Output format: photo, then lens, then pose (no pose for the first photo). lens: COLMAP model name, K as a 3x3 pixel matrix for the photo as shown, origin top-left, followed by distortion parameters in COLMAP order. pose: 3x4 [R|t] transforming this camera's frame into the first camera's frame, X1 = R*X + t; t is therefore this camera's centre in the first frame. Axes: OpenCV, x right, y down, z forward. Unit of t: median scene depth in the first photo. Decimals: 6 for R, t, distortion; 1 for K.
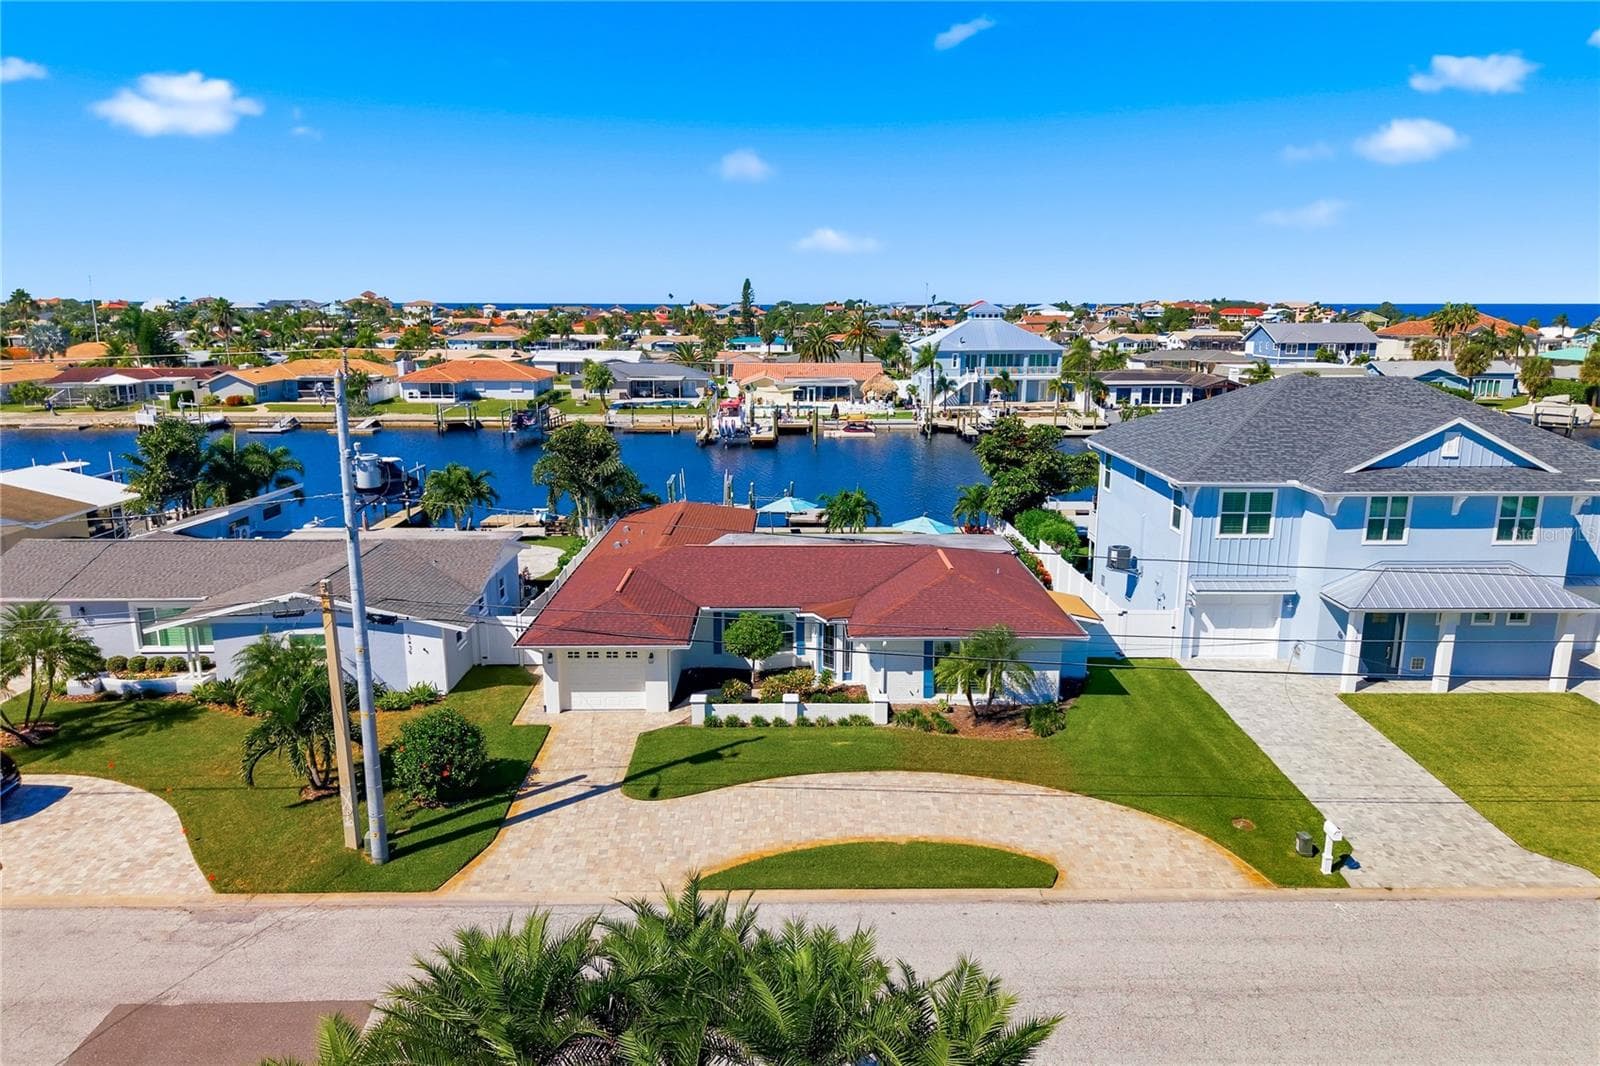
lens RADIAL K [[1036.6, 0, 800.0], [0, 1036.6, 533.0], [0, 0, 1]] dist [0.002958, -0.003260]
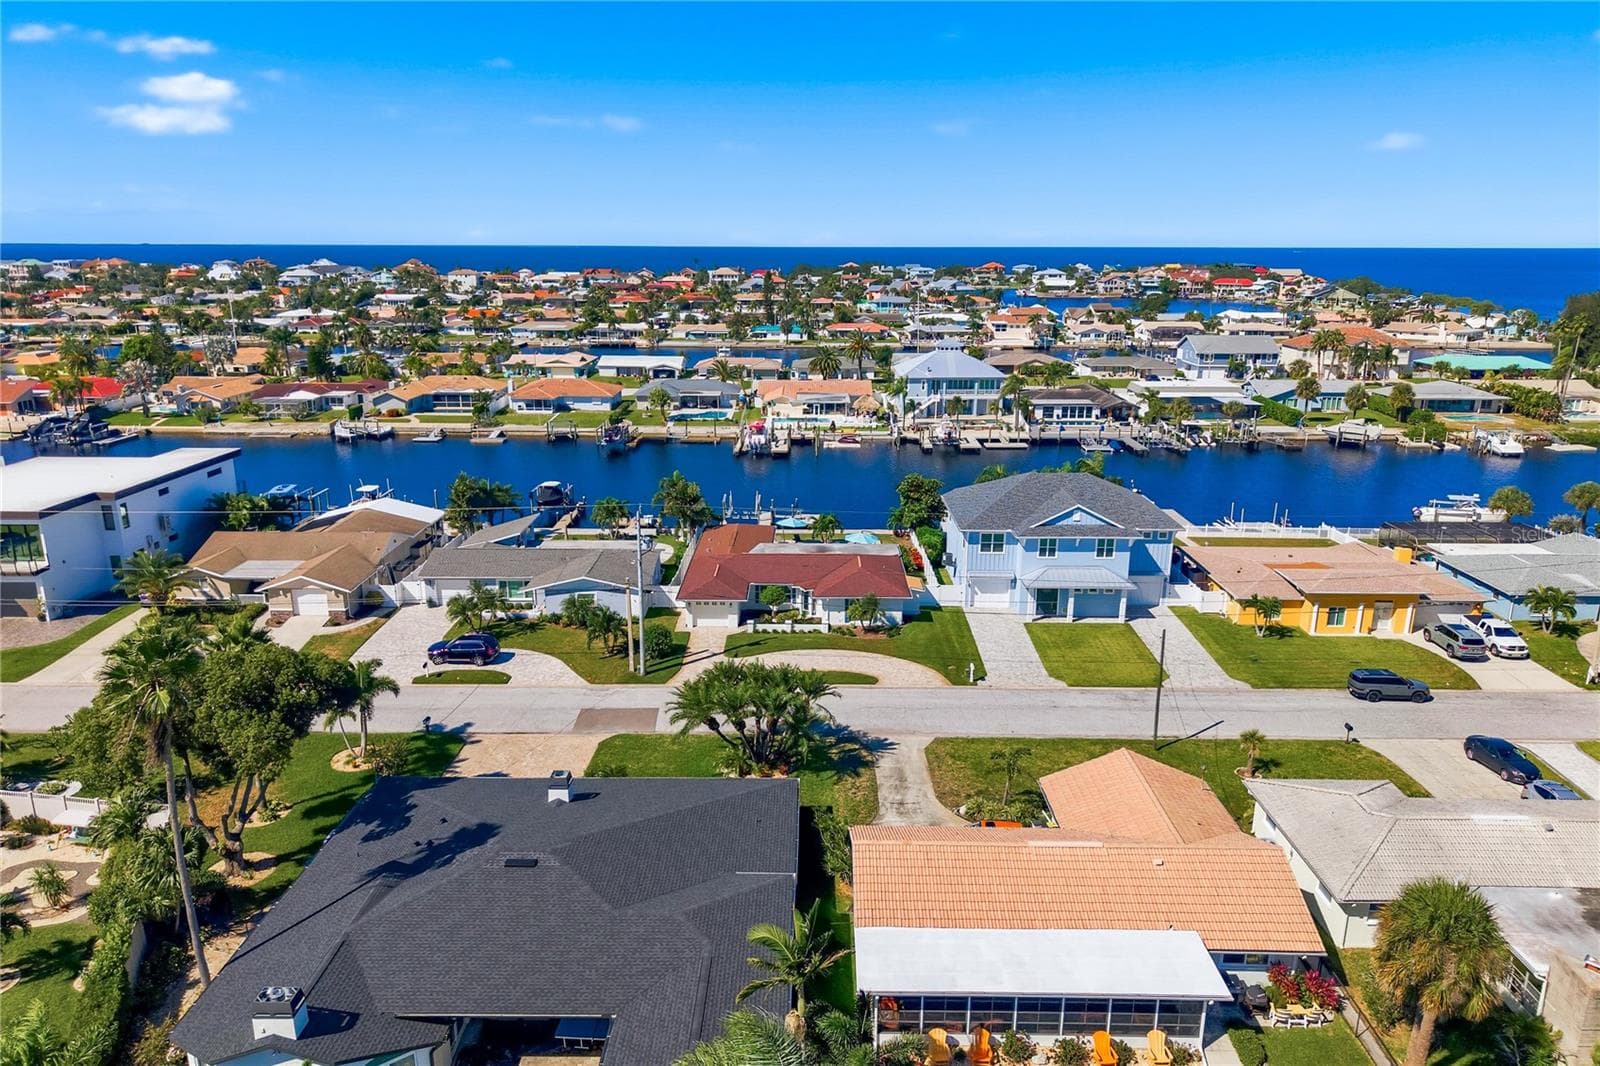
lens RADIAL K [[1036.6, 0, 800.0], [0, 1036.6, 533.0], [0, 0, 1]] dist [0.002958, -0.003260]
pose [[0.999807, 0.006787, -0.018440, 0.042828], [-0.005805, 0.998588, 0.052801, -0.123277], [0.018773, -0.052684, 0.998435, -0.983255]]
